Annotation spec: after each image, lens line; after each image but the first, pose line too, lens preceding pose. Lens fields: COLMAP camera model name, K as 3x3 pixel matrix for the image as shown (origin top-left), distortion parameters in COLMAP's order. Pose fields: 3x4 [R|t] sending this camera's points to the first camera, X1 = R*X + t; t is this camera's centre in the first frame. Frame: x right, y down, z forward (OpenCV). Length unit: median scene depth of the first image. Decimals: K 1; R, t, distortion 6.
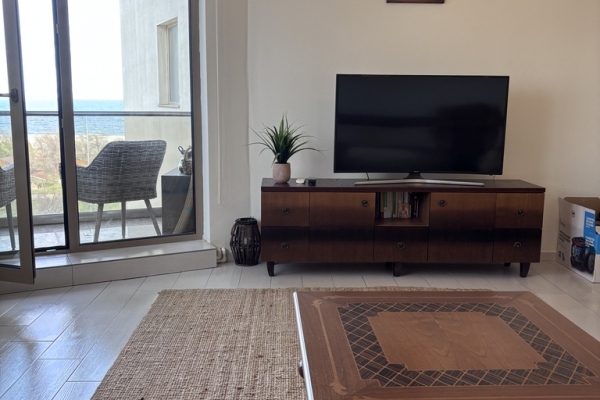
lens RADIAL K [[605.8, 0, 303.3], [0, 605.8, 200.9], [0, 0, 1]] dist [0.082776, 0.000000]
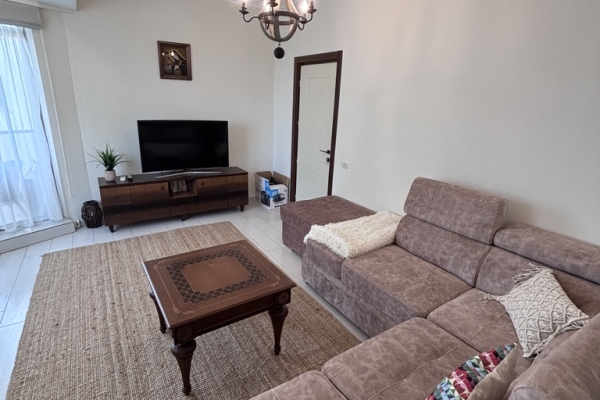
lens RADIAL K [[330.8, 0, 297.3], [0, 330.8, 200.5], [0, 0, 1]] dist [0.002701, -0.000689]
pose [[0.868556, -0.134381, 0.477023, -0.033241], [0.054876, 0.982695, 0.176915, -0.118985], [-0.492543, -0.127484, 0.860901, -0.124279]]
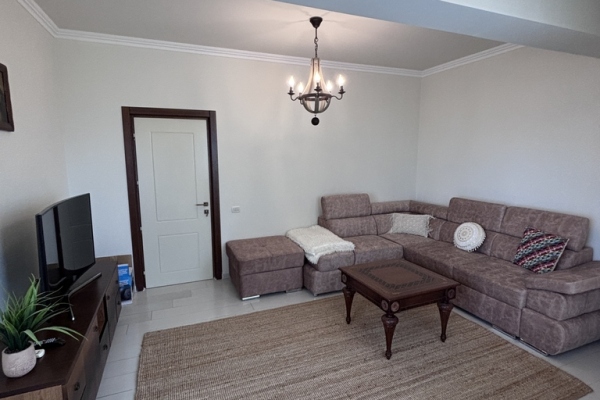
lens RADIAL K [[330.8, 0, 300.9], [0, 330.8, 198.9], [0, 0, 1]] dist [0.002701, -0.000689]
pose [[-0.349551, -0.149351, 0.924937, -0.503746], [0.146369, 0.966387, 0.211360, -0.275258], [-0.925413, 0.209264, -0.315941, 0.800700]]
